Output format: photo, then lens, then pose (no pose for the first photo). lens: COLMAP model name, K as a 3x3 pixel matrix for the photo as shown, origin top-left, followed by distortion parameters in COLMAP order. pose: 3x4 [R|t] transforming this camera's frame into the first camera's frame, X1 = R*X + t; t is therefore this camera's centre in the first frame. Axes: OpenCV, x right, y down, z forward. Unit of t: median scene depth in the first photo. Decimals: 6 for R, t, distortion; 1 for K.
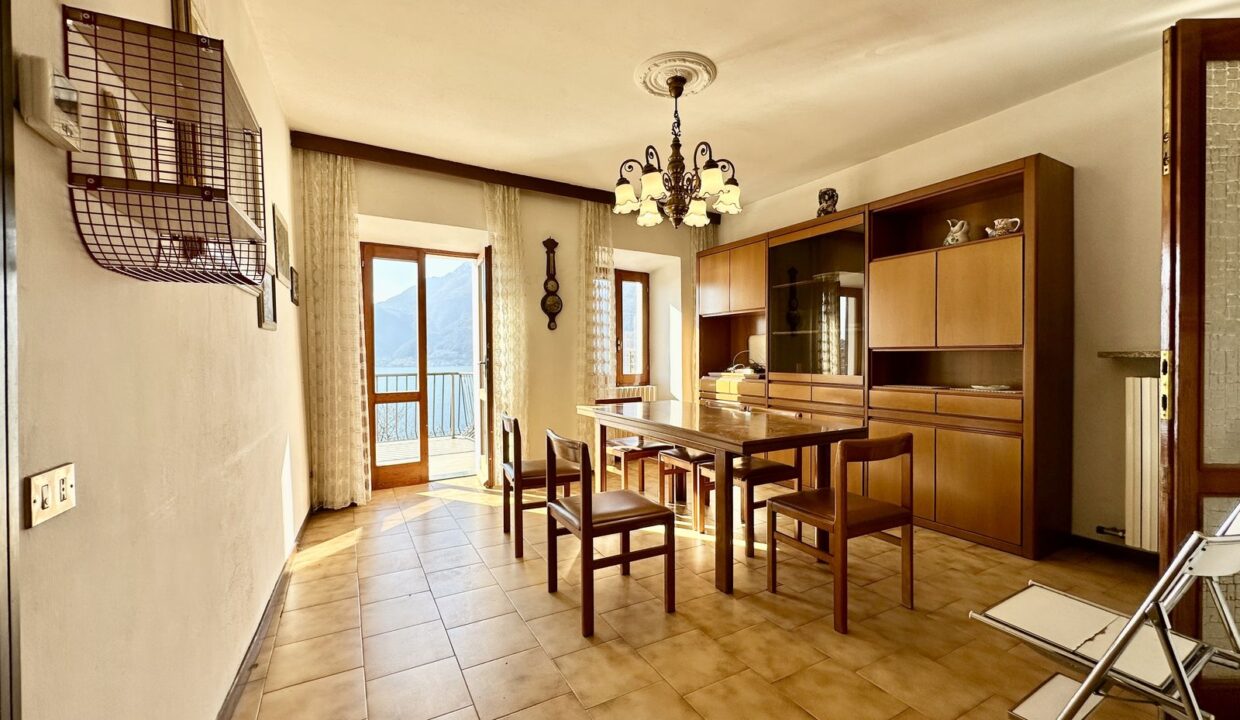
lens RADIAL K [[505.9, 0, 621.5], [0, 505.9, 361.7], [0, 0, 1]] dist [0.009226, 0.000339]
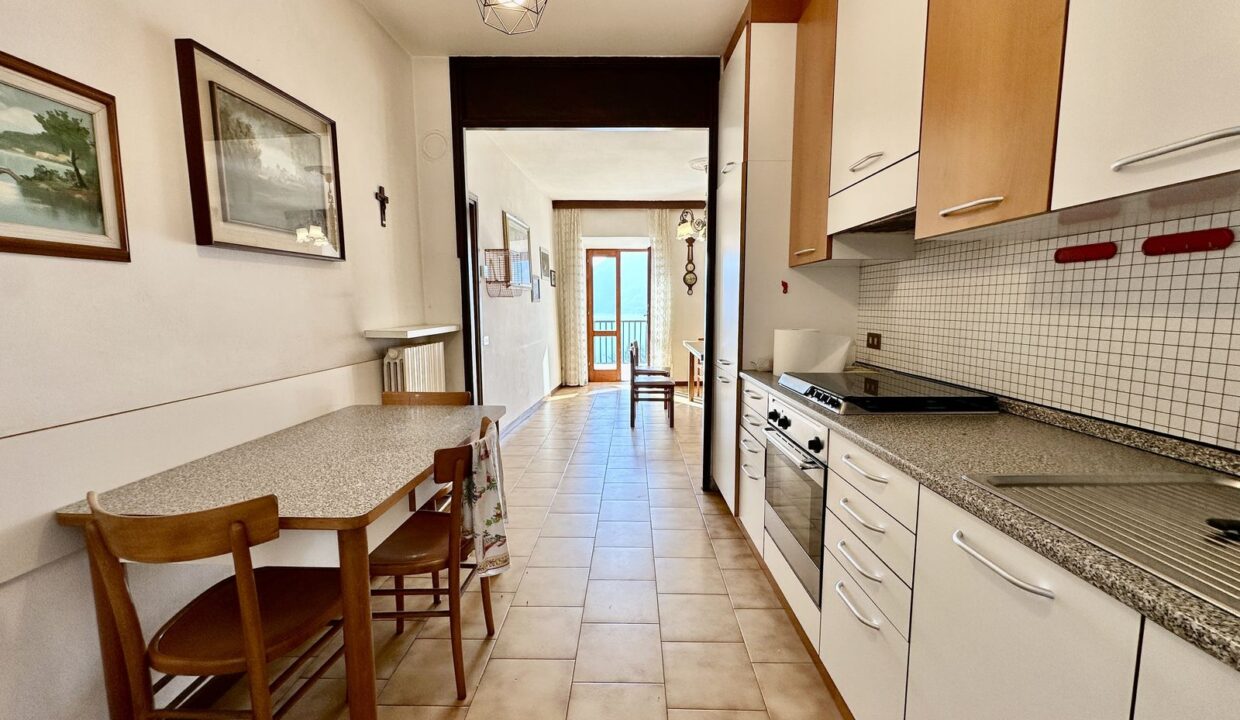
lens RADIAL K [[505.9, 0, 623.1], [0, 505.9, 361.9], [0, 0, 1]] dist [0.009226, 0.000339]
pose [[0.868371, 0.062176, -0.492001, 0.519192], [-0.011521, 0.994371, 0.105328, -0.020427], [0.495781, -0.085796, 0.864199, -0.547038]]
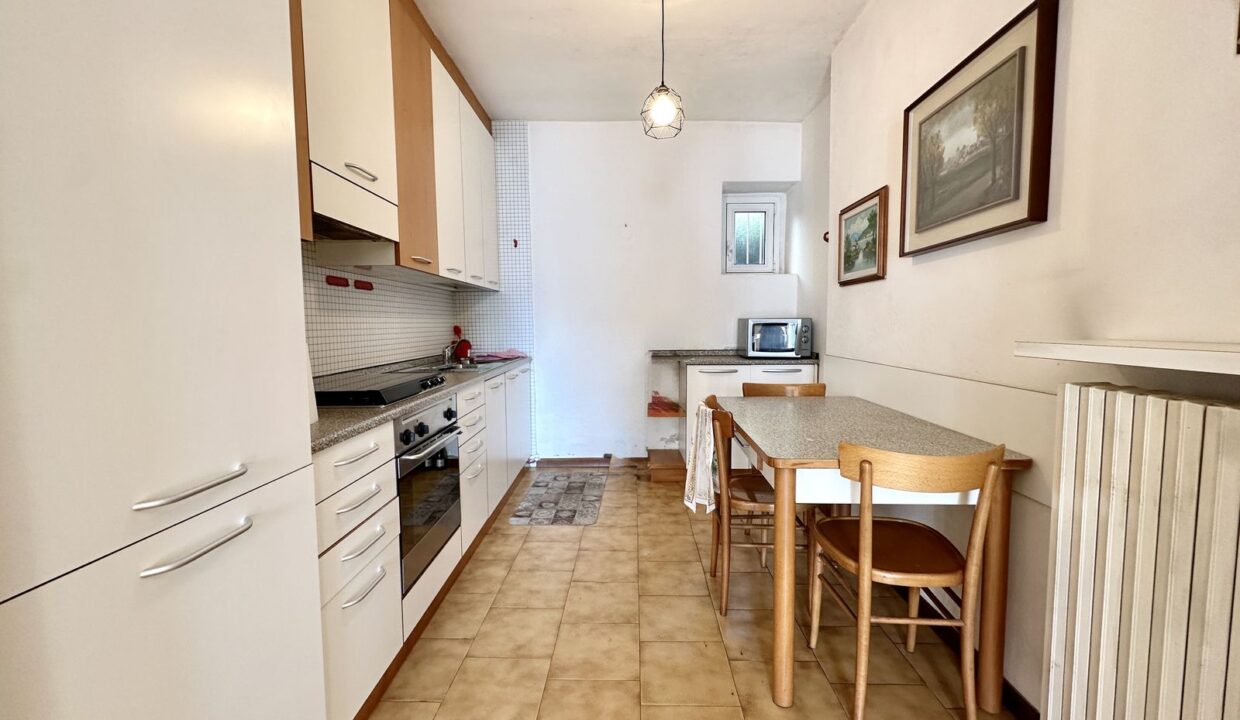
lens RADIAL K [[505.9, 0, 620.9], [0, 505.9, 360.9], [0, 0, 1]] dist [0.009226, 0.000339]
pose [[-0.865567, -0.020035, 0.500392, -1.257781], [0.024351, 0.996334, 0.082015, 0.024921], [-0.500200, 0.083175, -0.861906, 2.360102]]
